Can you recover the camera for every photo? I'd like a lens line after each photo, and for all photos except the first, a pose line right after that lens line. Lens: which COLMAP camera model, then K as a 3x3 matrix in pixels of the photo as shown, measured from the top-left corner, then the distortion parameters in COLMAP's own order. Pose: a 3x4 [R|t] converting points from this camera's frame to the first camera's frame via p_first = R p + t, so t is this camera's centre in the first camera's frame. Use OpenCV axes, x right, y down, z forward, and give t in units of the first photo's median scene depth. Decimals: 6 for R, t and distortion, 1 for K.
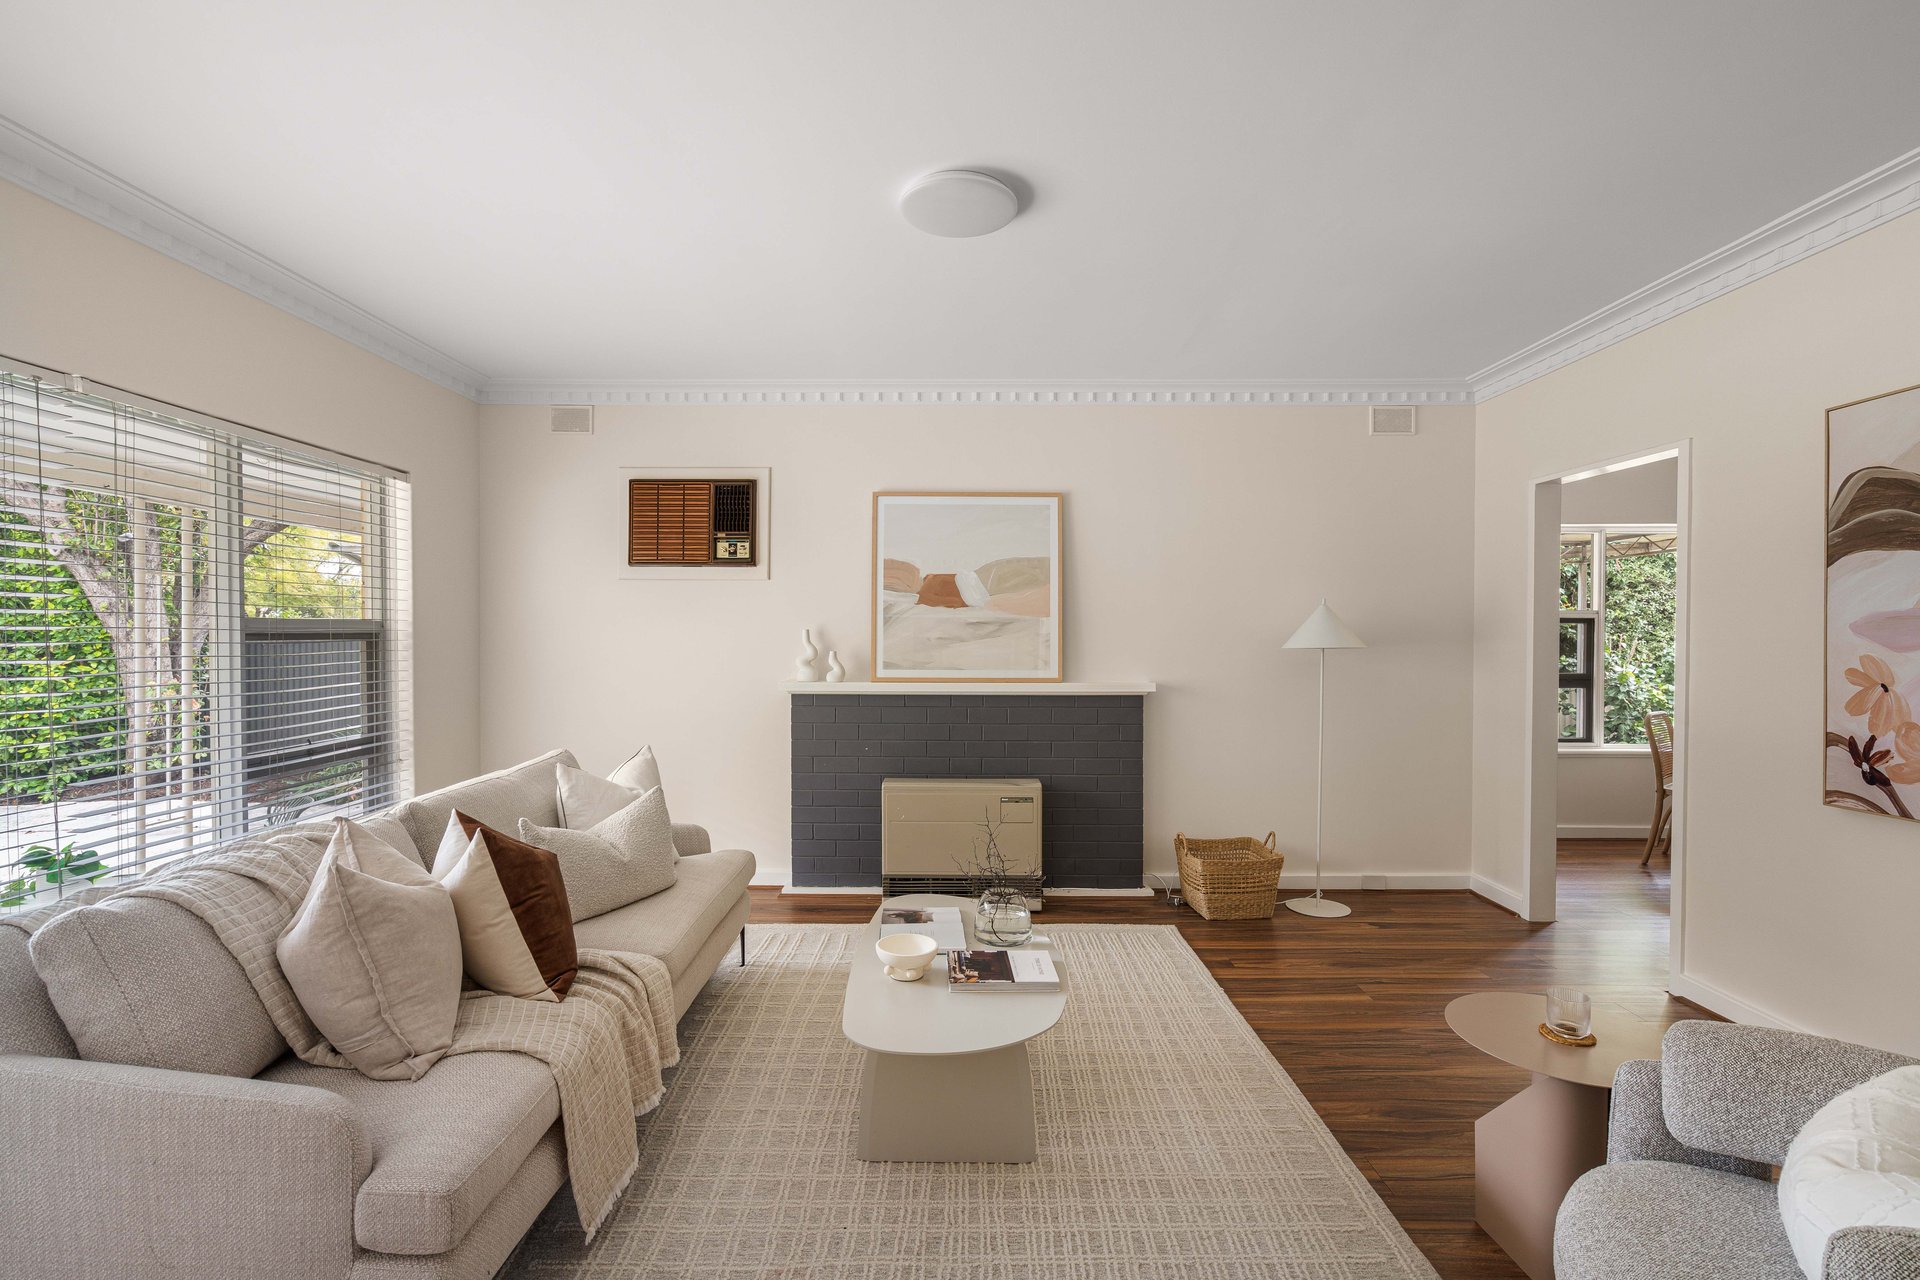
lens RADIAL K [[894.0, 0, 960.0], [0, 894.0, 640.0], [0, 0, 1]] dist [-0.000371, 0.001832]
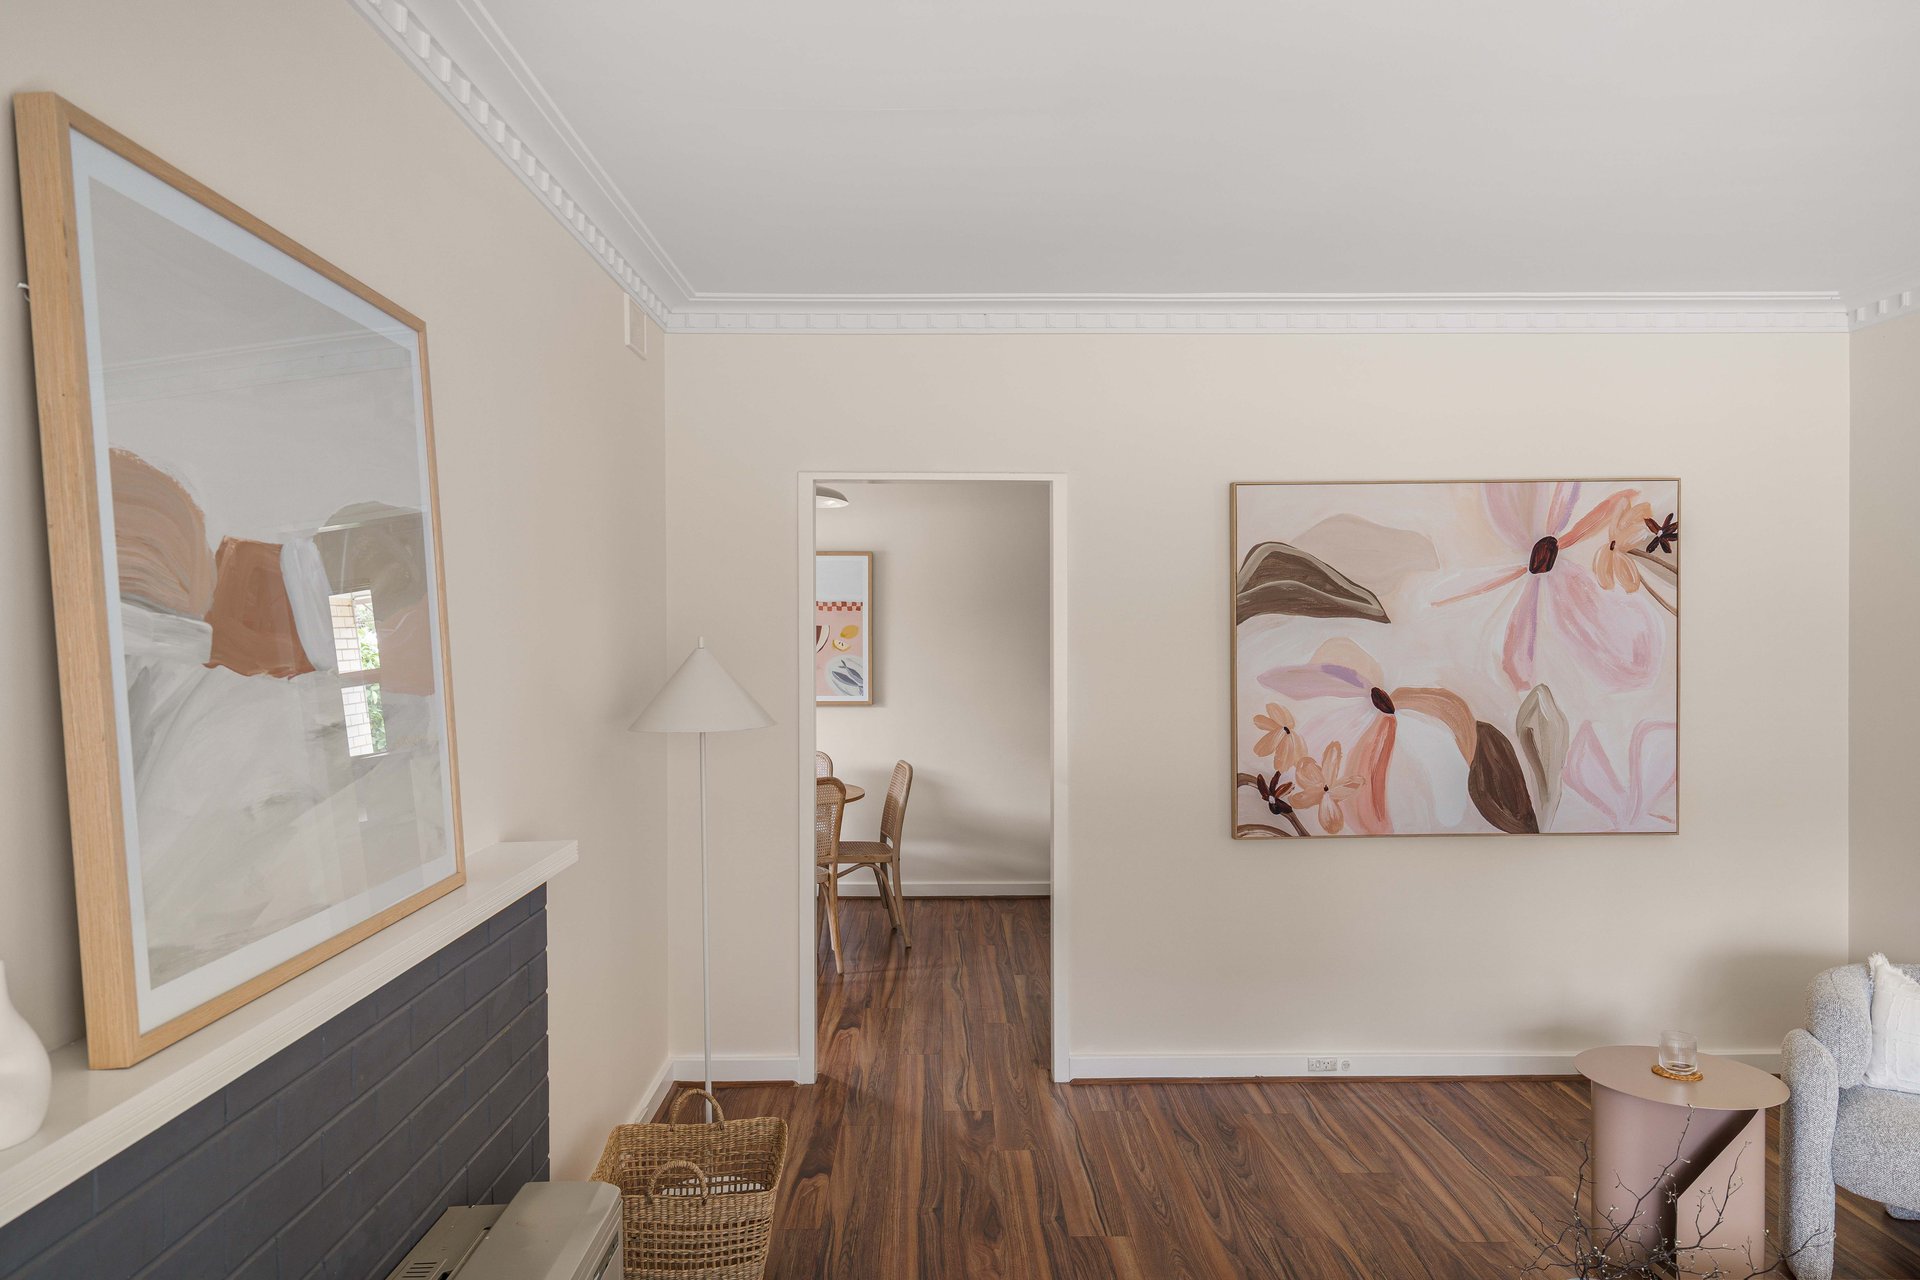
lens RADIAL K [[1335.5, 0, 960.0], [0, 1335.5, 640.0], [0, 0, 1]] dist [0.042953, 0.000052]
pose [[-0.023737, -0.010551, 0.999663, -0.701619], [0.008179, 0.999909, 0.010748, -0.085652], [-0.999685, 0.008431, -0.023649, 1.419570]]
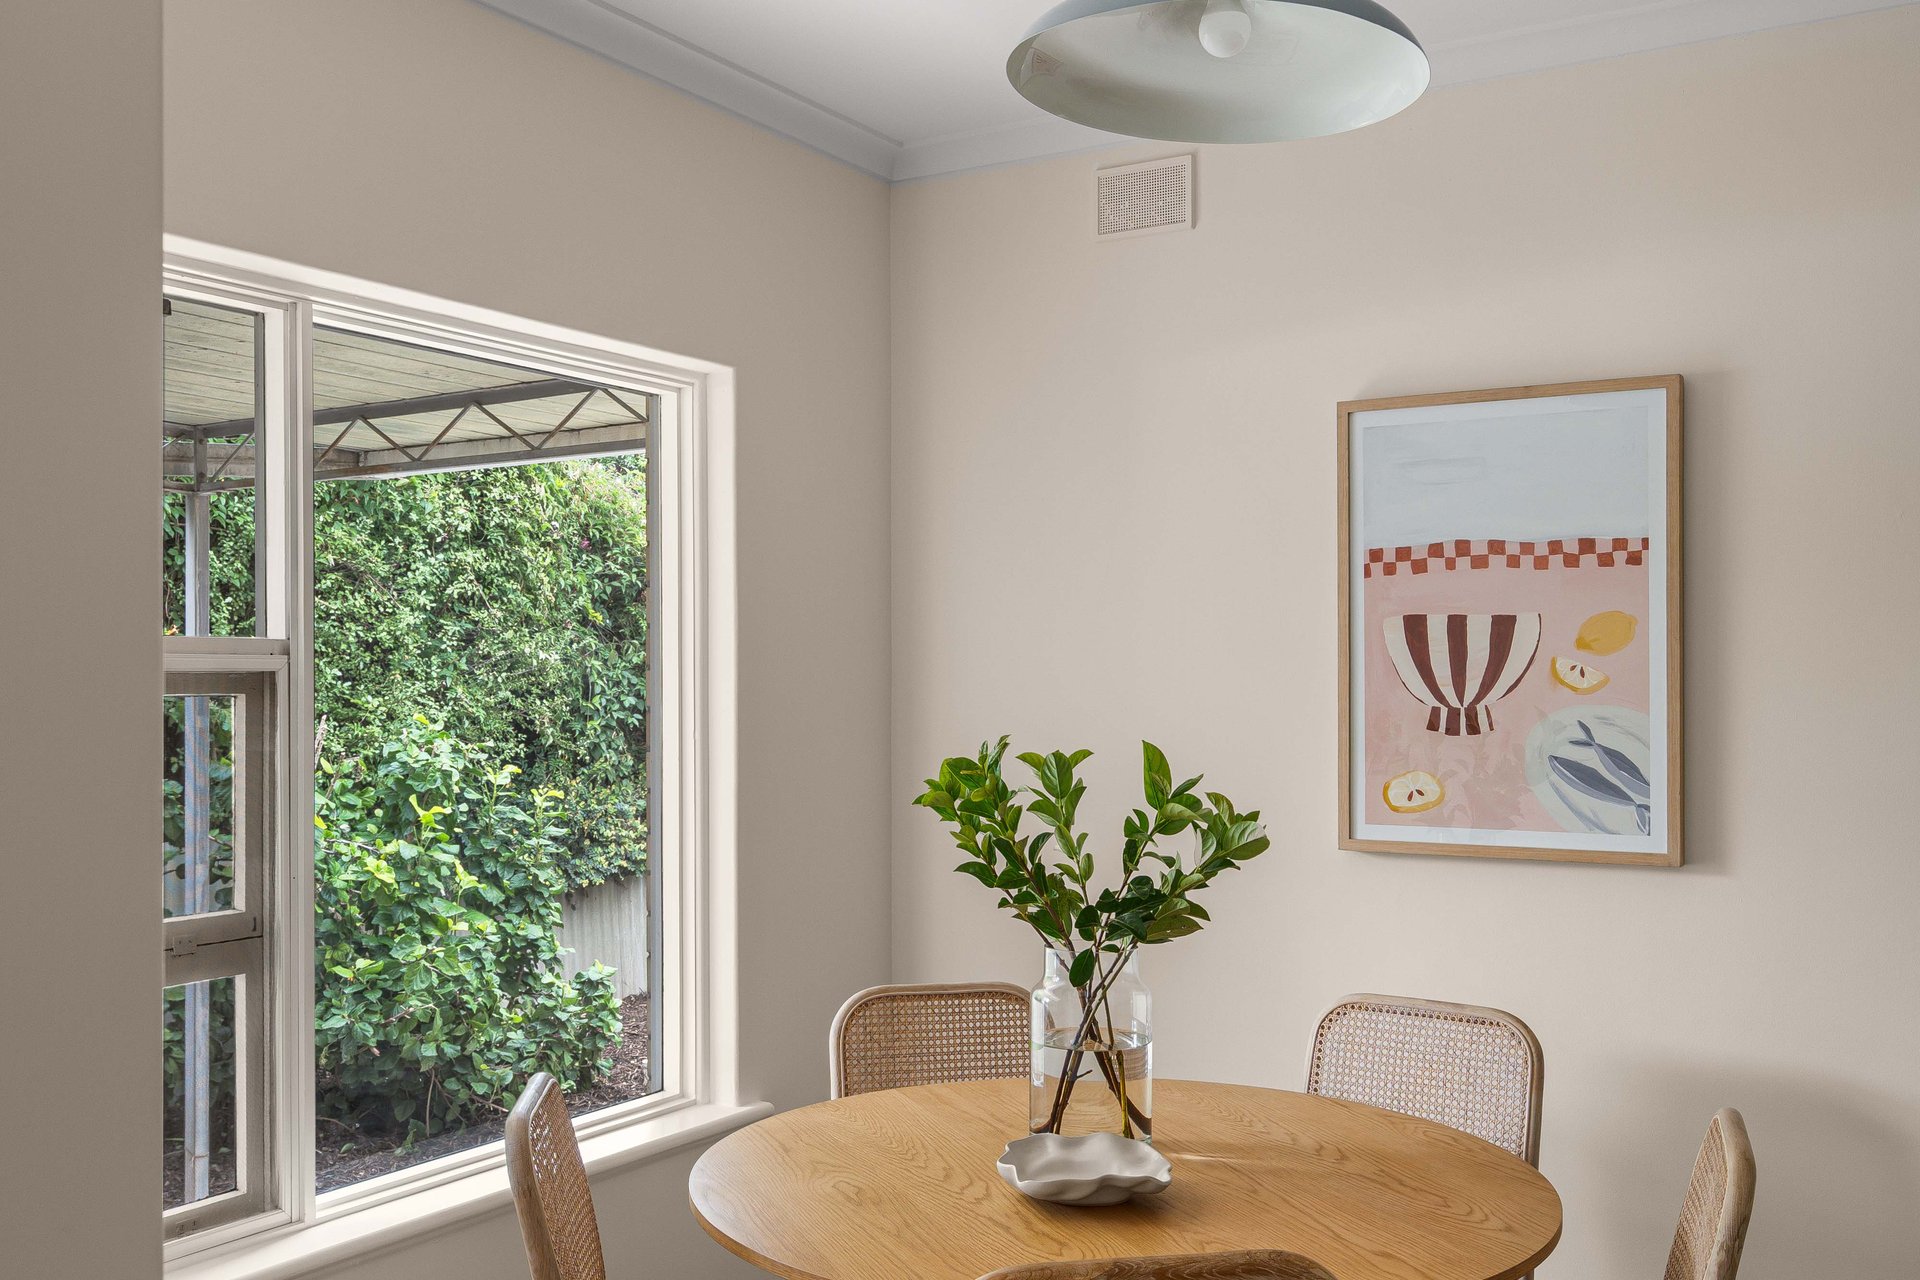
lens RADIAL K [[1768.2, 0, 959.5], [0, 1768.2, 677.6], [0, 0, 1]] dist [0.000078, -0.000954]
pose [[0.511710, 0.000110, 0.859158, 0.887631], [0.008340, 0.999952, -0.005095, -0.041609], [-0.859118, 0.009773, 0.511684, 1.350653]]
